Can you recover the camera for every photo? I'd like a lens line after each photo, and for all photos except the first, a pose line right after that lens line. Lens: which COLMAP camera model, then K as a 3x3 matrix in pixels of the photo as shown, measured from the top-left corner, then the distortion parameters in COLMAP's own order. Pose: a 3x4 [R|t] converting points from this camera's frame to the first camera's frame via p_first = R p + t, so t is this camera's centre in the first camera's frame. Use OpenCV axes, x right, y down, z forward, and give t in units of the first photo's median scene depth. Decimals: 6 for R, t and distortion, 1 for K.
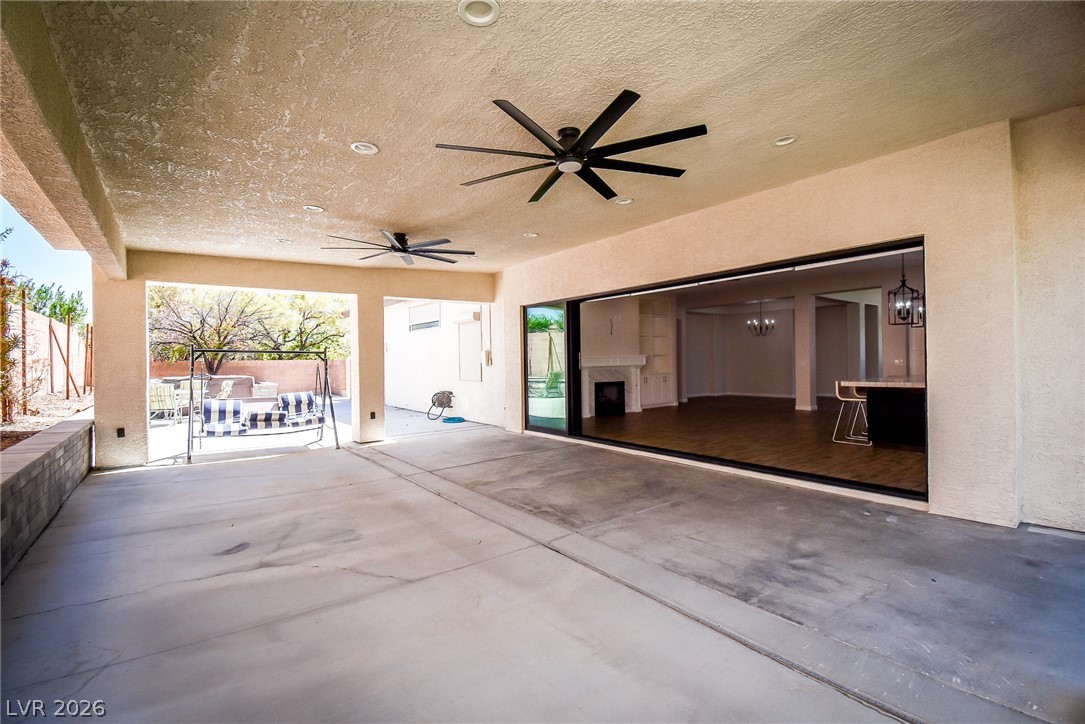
lens RADIAL K [[479.6, 0, 552.1], [0, 479.6, 358.4], [0, 0, 1]] dist [0.016819, -0.015976]
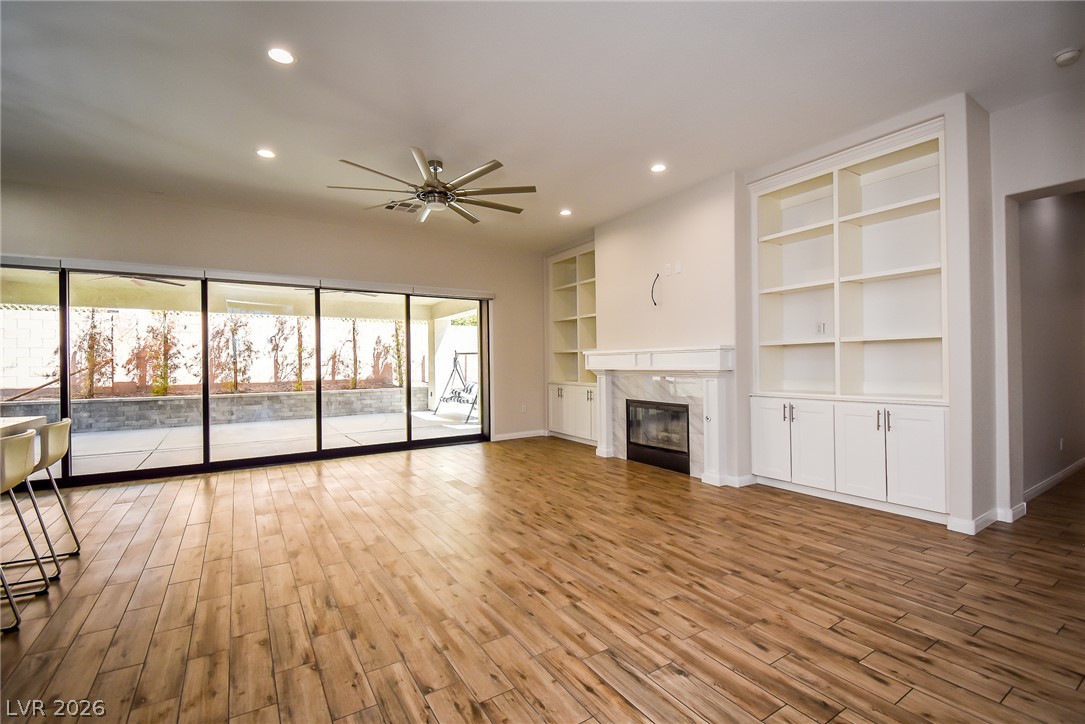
lens RADIAL K [[479.6, 0, 547.2], [0, 479.6, 365.1], [0, 0, 1]] dist [0.016819, -0.015976]
pose [[-0.091395, 0.018929, -0.995635, 0.603039], [0.018730, 0.999675, 0.017287, 0.000298], [0.995639, -0.017069, -0.091719, 0.906793]]
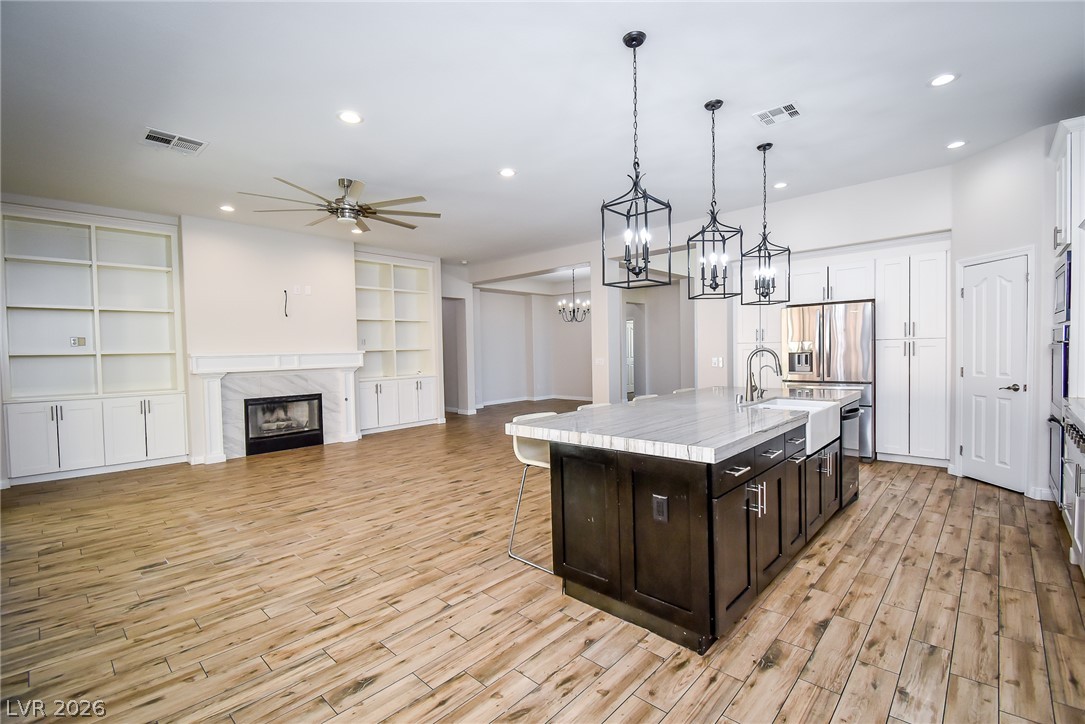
lens RADIAL K [[479.6, 0, 548.8], [0, 479.6, 360.1], [0, 0, 1]] dist [0.016819, -0.015976]
pose [[0.986701, -0.011349, 0.162150, 0.336980], [0.007061, 0.999611, 0.026994, -0.009596], [-0.162393, -0.025490, 0.986397, 0.345556]]
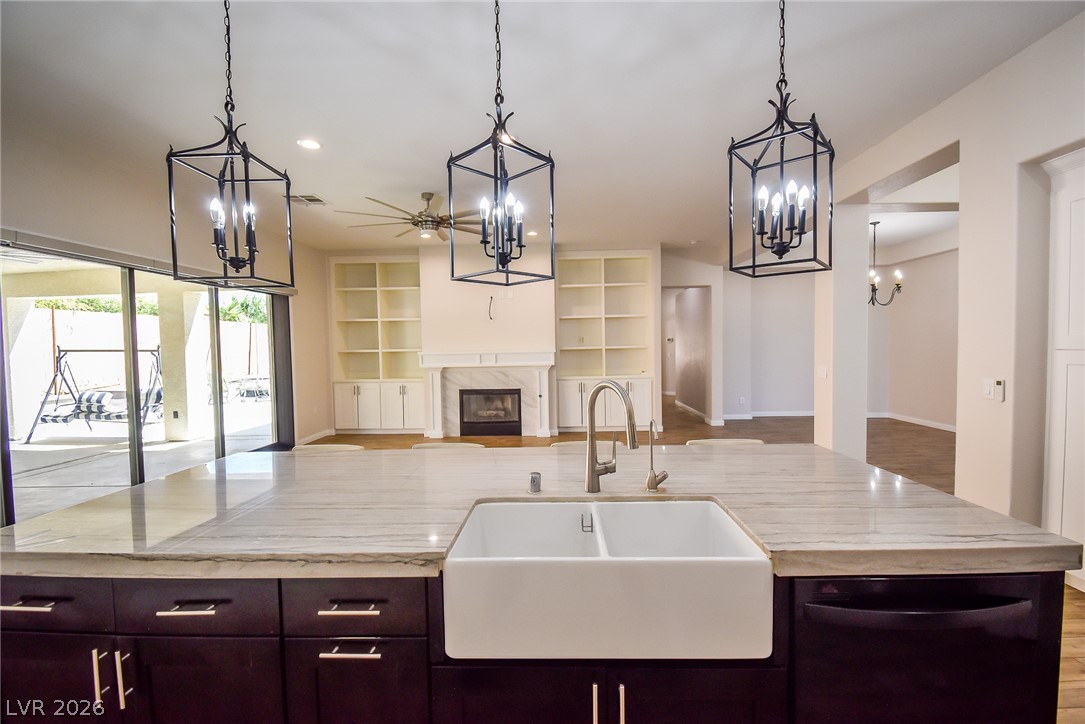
lens RADIAL K [[479.6, 0, 535.8], [0, 479.6, 373.4], [0, 0, 1]] dist [0.016819, -0.015976]
pose [[0.773952, 0.036941, -0.632166, 0.585246], [0.009160, 0.997539, 0.069507, -0.020180], [0.633178, -0.059586, 0.771709, 0.498152]]
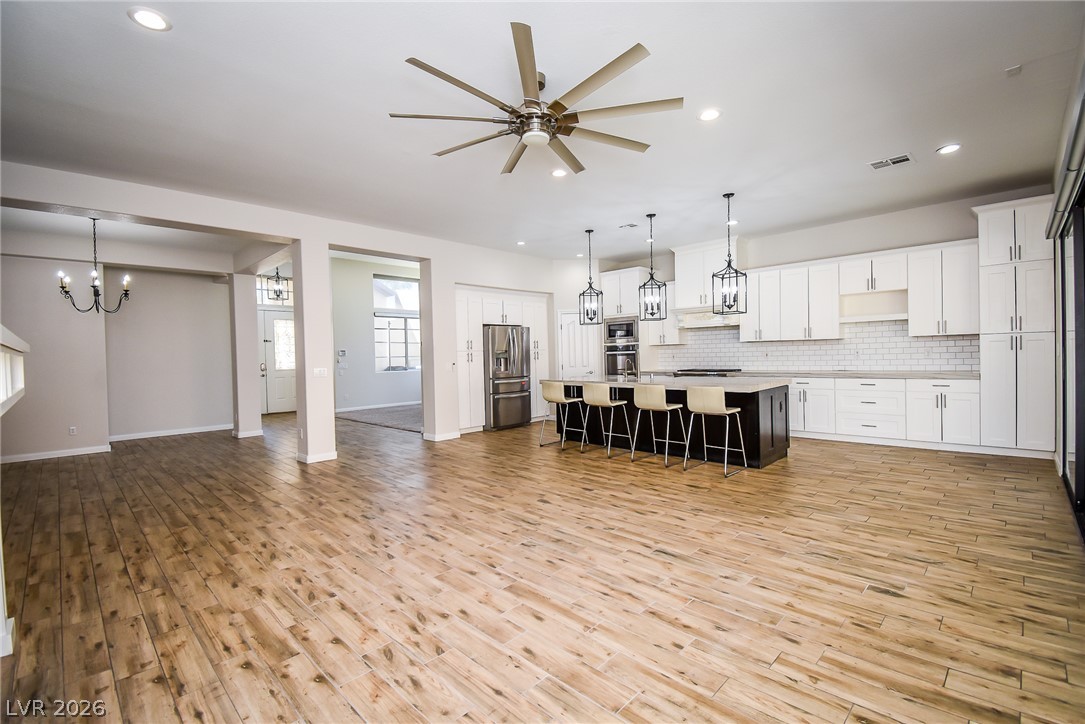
lens RADIAL K [[479.6, 0, 548.9], [0, 479.6, 354.1], [0, 0, 1]] dist [0.016819, -0.015976]
pose [[-0.134915, 0.019113, 0.990673, -0.034389], [0.022233, 0.999621, -0.016258, 0.005290], [-0.990608, 0.019833, -0.135289, 0.819660]]
